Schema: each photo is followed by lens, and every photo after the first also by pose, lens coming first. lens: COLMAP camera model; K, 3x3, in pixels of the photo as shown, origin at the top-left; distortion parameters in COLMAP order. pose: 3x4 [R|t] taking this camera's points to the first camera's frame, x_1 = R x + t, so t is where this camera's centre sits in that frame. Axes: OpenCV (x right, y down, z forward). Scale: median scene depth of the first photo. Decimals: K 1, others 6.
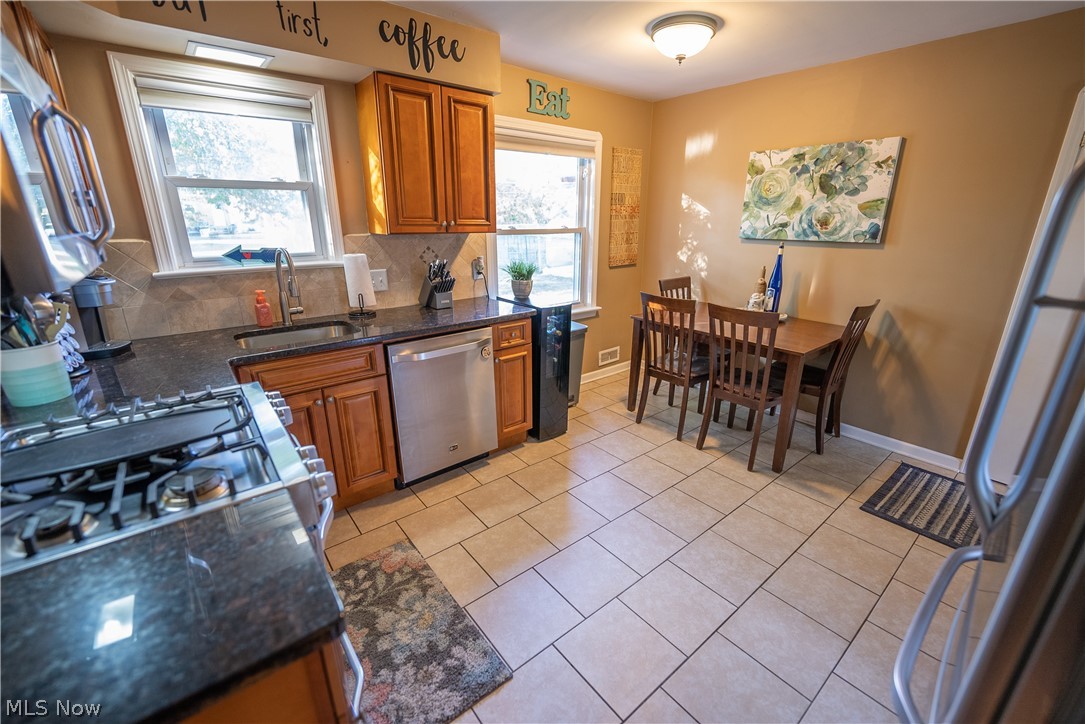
lens RADIAL K [[443.6, 0, 536.4], [0, 443.6, 362.1], [0, 0, 1]] dist [-0.010748, -0.001081]
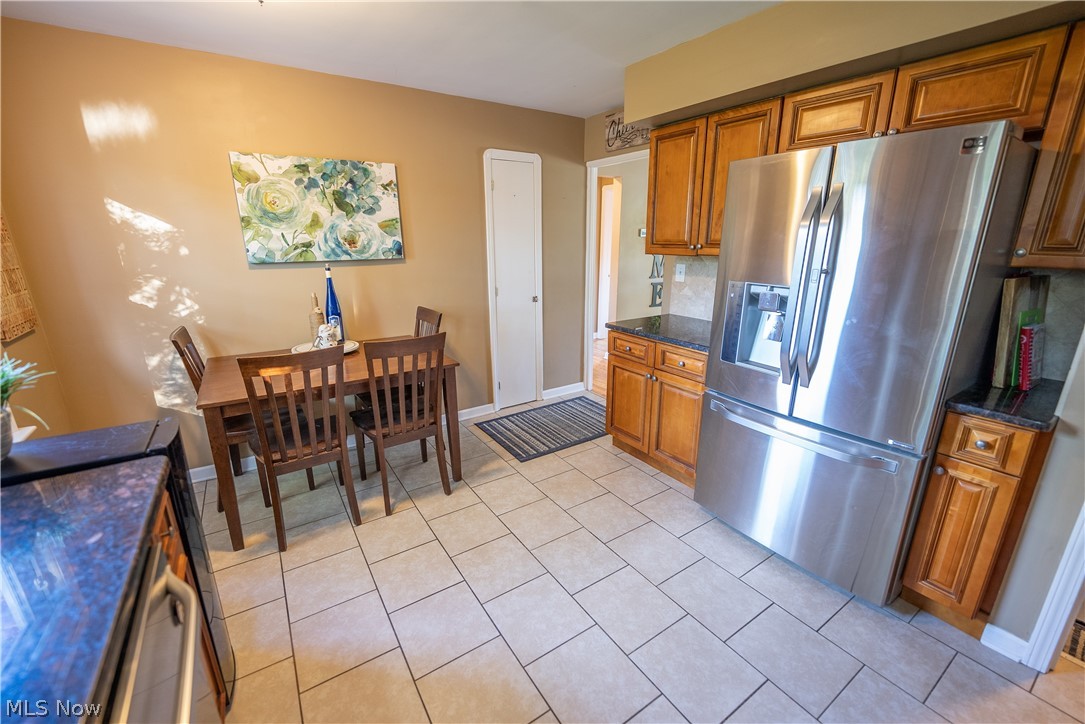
lens RADIAL K [[443.6, 0, 543.3], [0, 443.6, 365.0], [0, 0, 1]] dist [-0.010748, -0.001081]
pose [[0.079162, -0.279154, 0.956978, -0.324594], [0.312260, 0.918621, 0.242134, -0.171893], [-0.946693, 0.279658, 0.159888, 0.527632]]
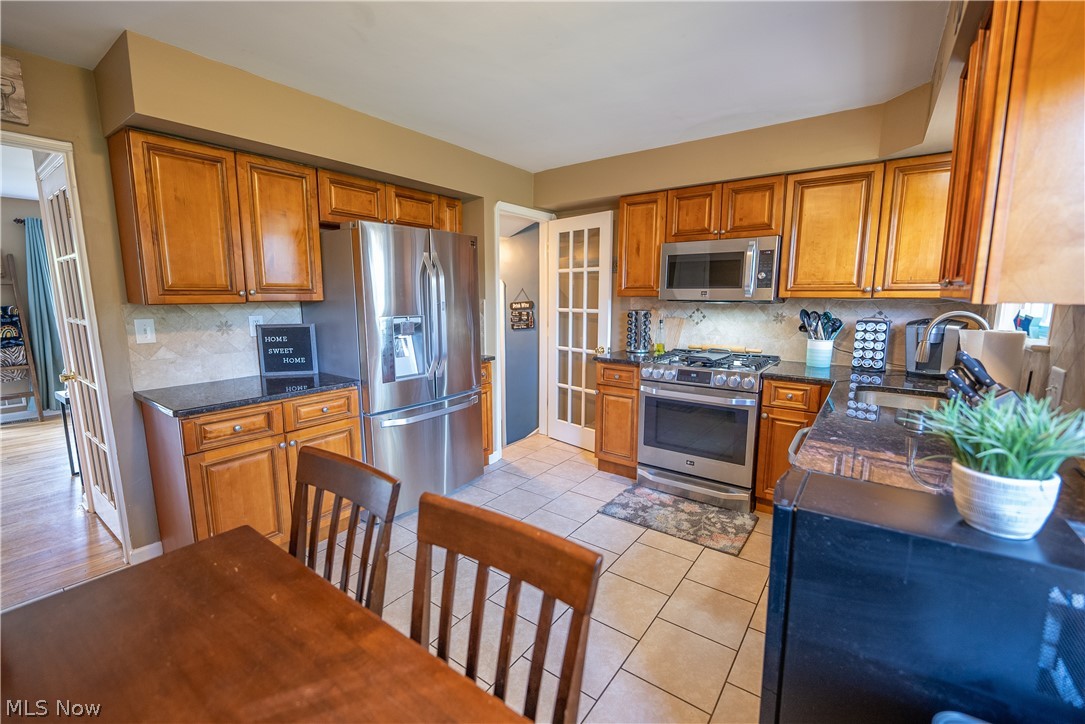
lens RADIAL K [[443.6, 0, 548.5], [0, 443.6, 363.5], [0, 0, 1]] dist [-0.010748, -0.001081]
pose [[-0.961976, 0.042514, -0.269806, 0.329146], [-0.083661, 0.894470, 0.439232, -0.356384], [0.260007, 0.445103, -0.856902, 1.183174]]
